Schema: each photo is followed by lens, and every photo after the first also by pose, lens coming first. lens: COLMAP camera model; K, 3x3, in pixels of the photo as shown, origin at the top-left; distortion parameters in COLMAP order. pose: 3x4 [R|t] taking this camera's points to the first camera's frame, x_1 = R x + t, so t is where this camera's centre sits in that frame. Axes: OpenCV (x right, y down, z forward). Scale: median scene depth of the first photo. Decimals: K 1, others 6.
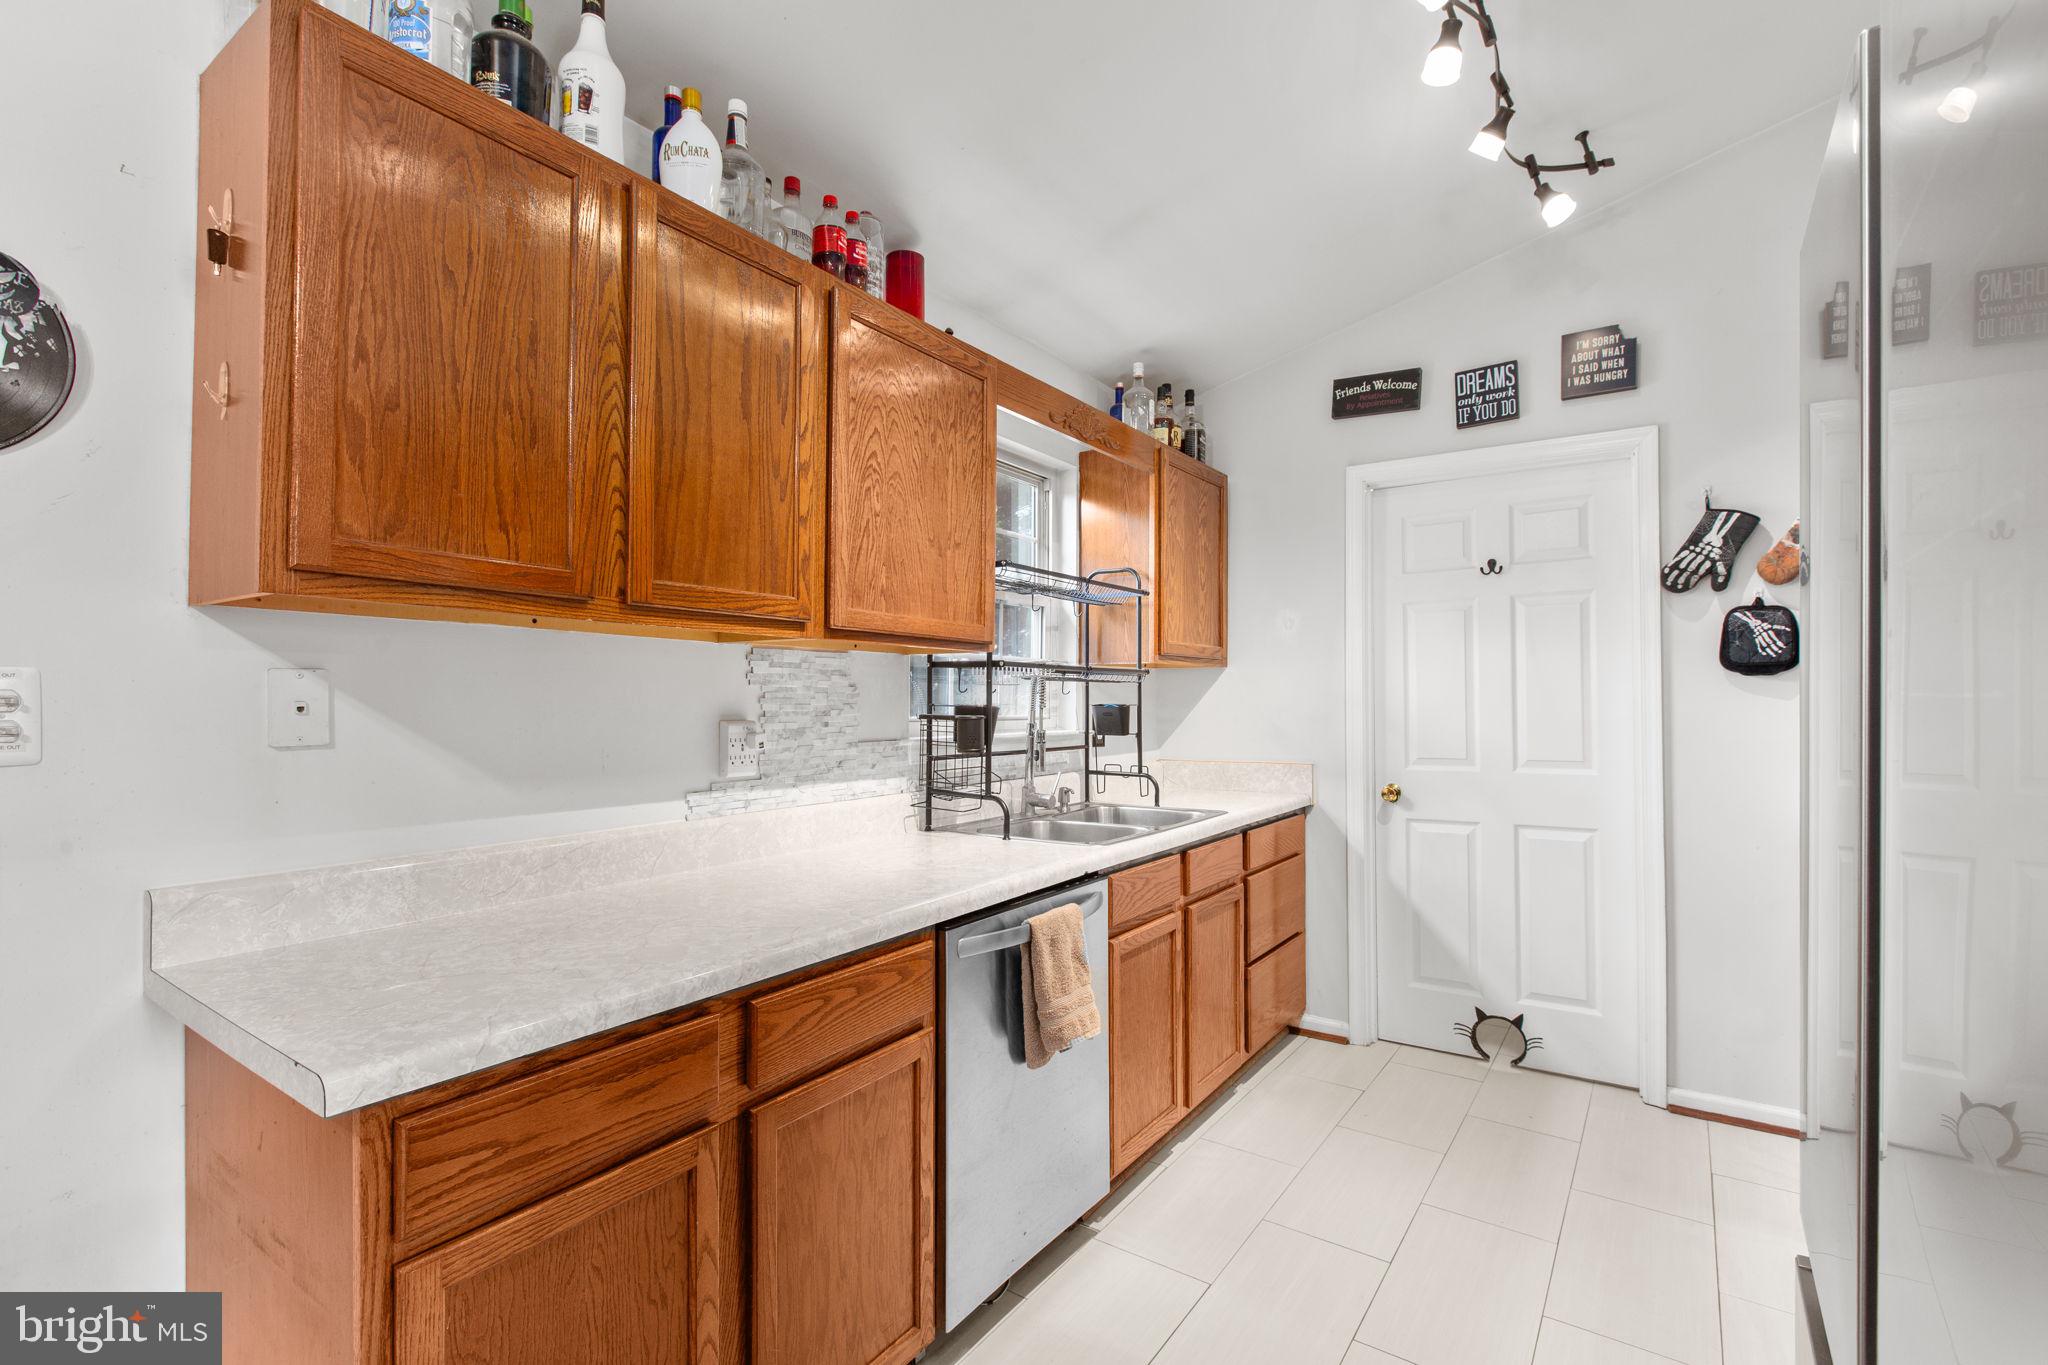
lens RADIAL K [[921.5, 0, 1017.7], [0, 921.5, 696.0], [0, 0, 1]] dist [0.001382, 0.000374]
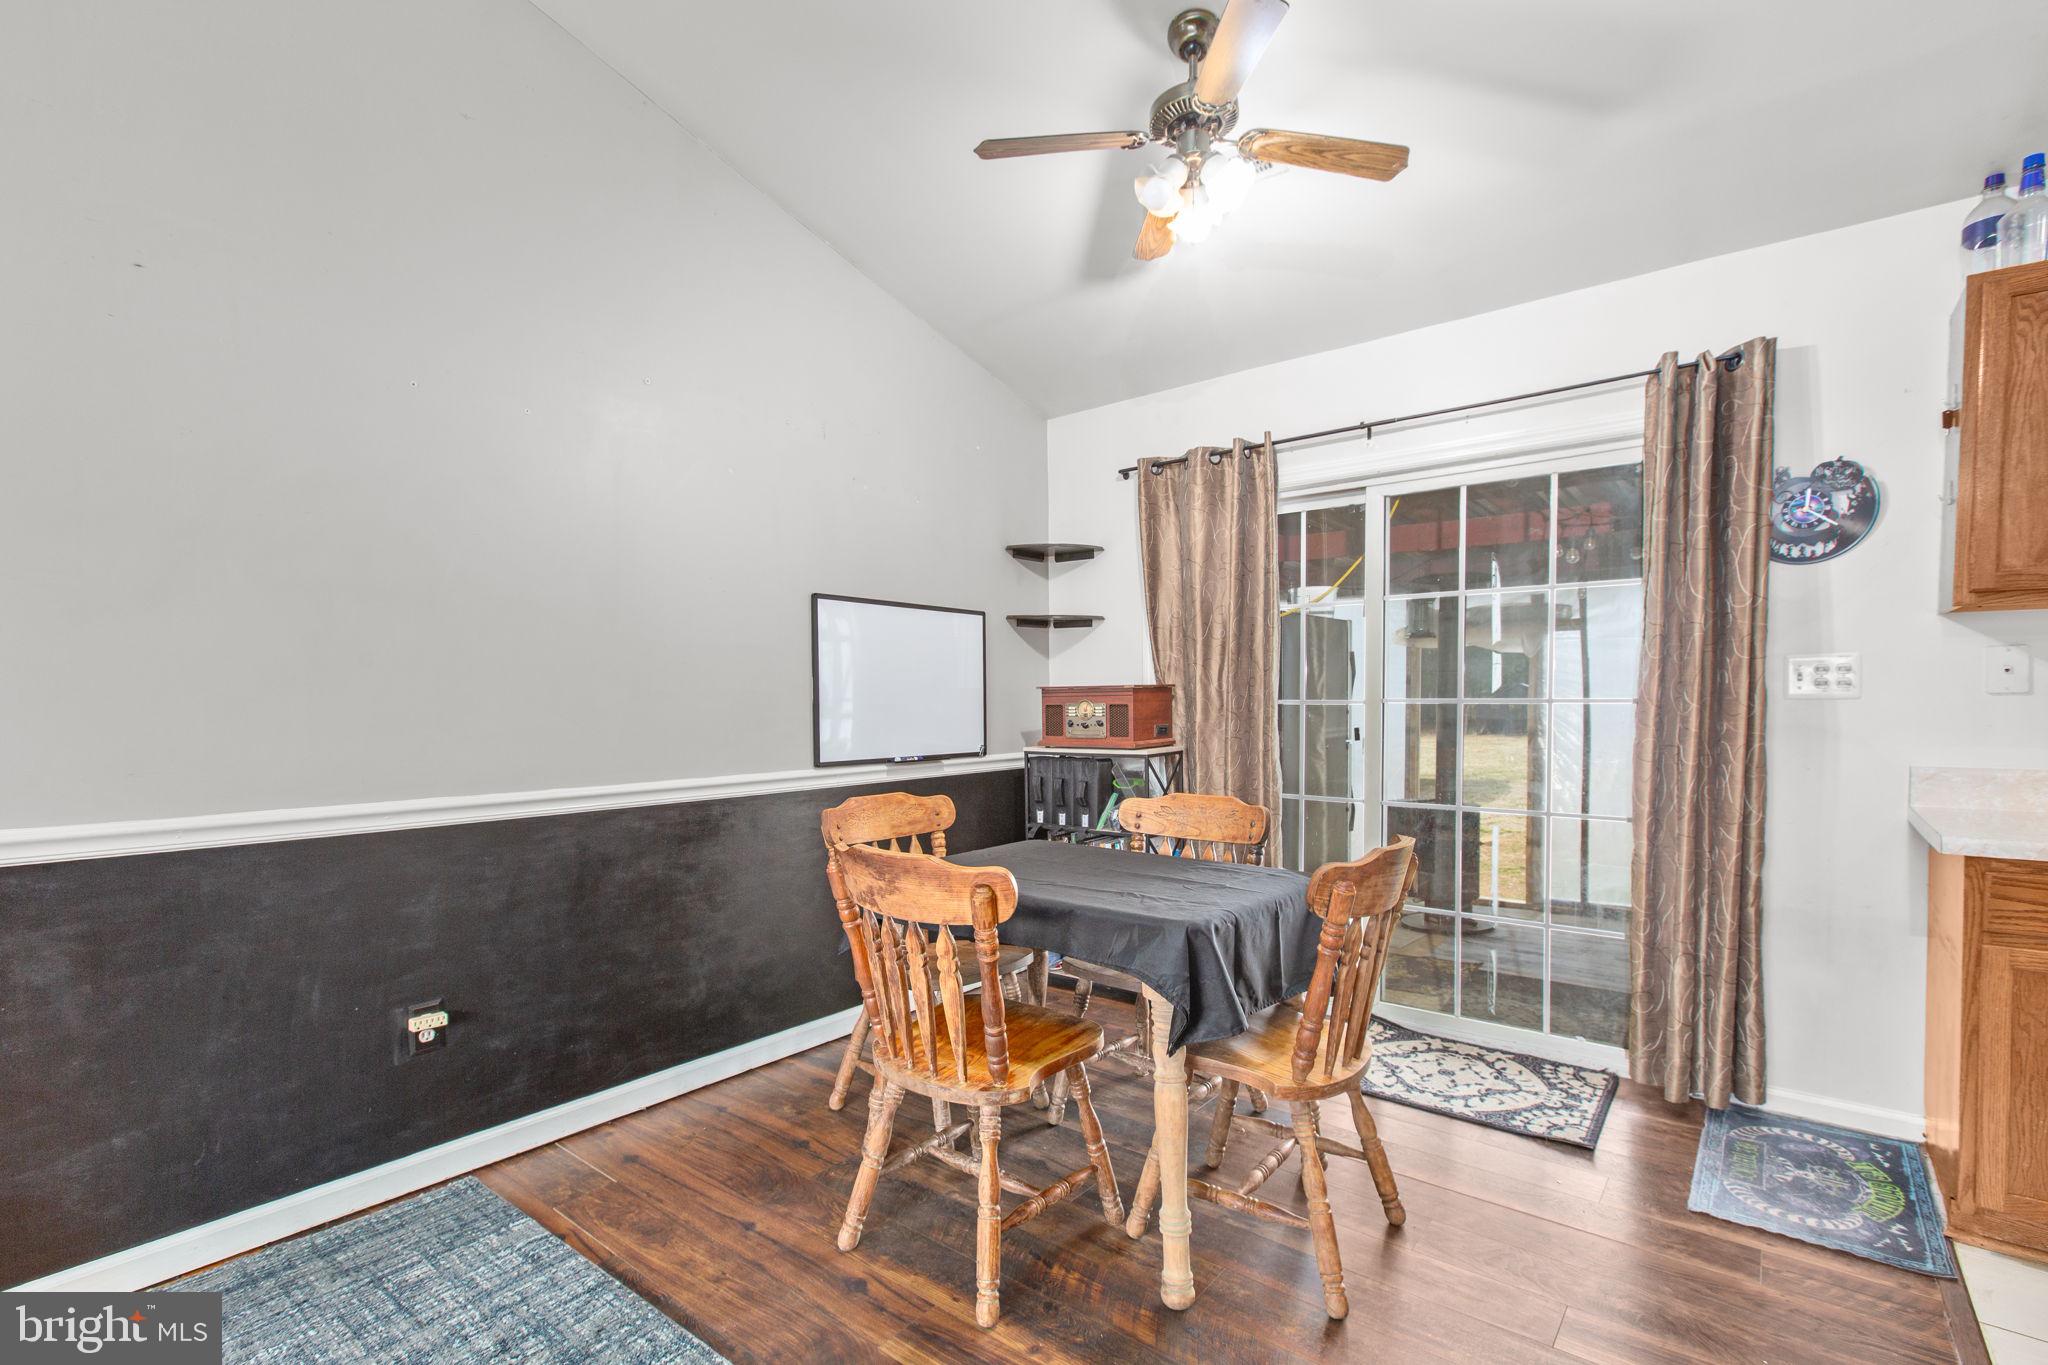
lens RADIAL K [[941.1, 0, 1025.4], [0, 941.1, 729.7], [0, 0, 1]] dist [0.001078, 0.000807]
pose [[-0.063259, 0.033851, -0.997423, 0.681493], [0.010034, 0.999396, 0.033282, 0.031396], [0.997947, -0.007902, -0.063561, -0.429692]]
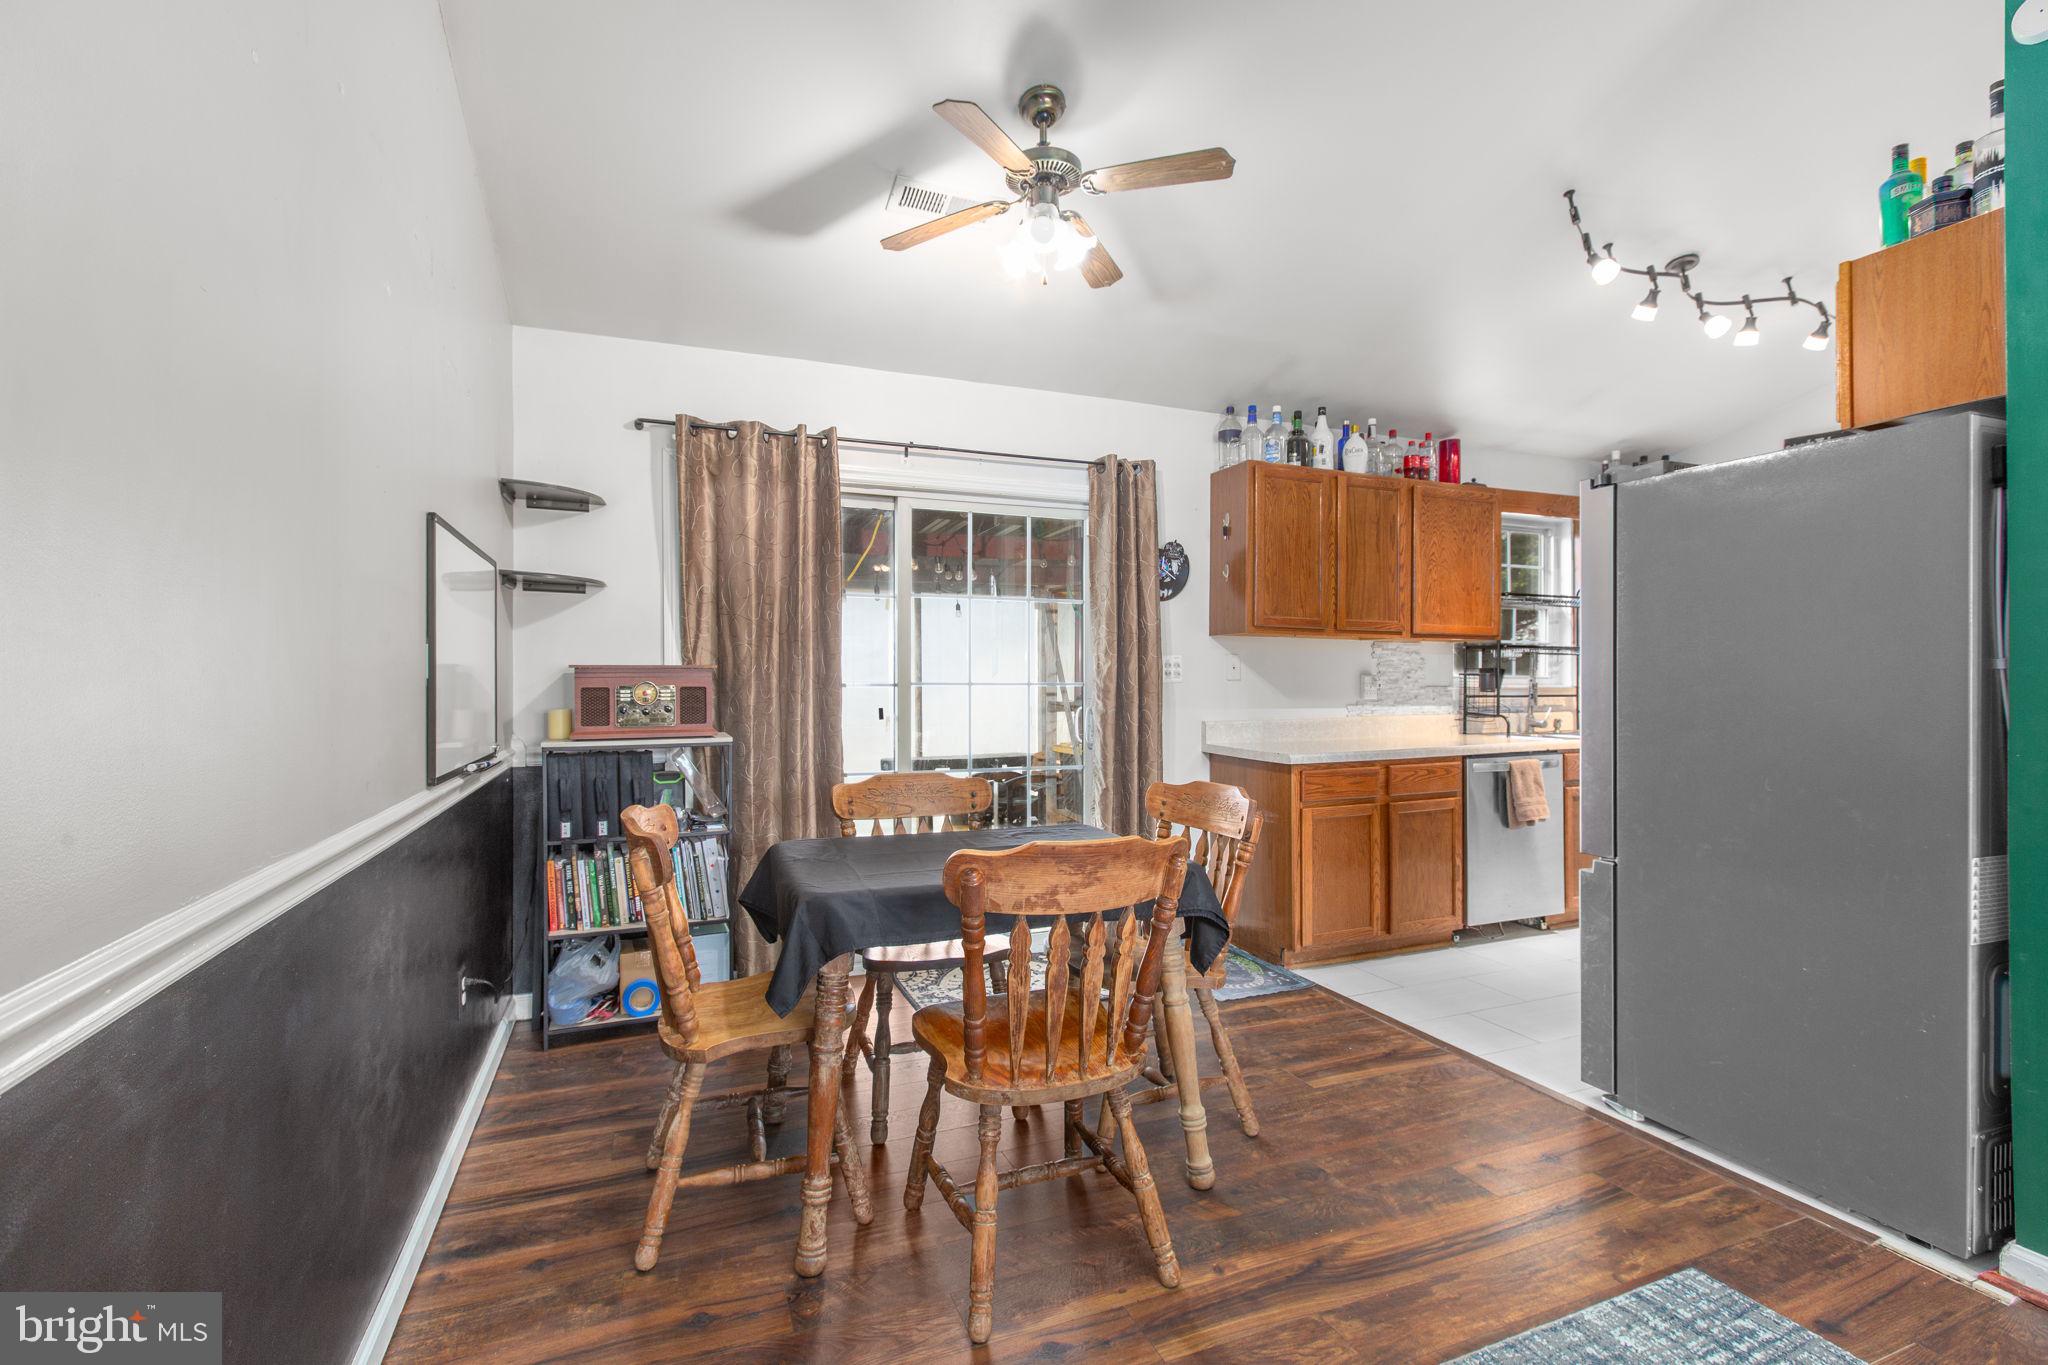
lens RADIAL K [[911.3, 0, 1021.0], [0, 911.3, 671.5], [0, 0, 1]] dist [-0.000529, 0.000038]
pose [[0.836957, -0.005715, -0.547239, 0.202160], [0.002737, 0.999977, -0.006258, 0.030227], [0.547262, 0.003740, 0.836953, -1.312606]]
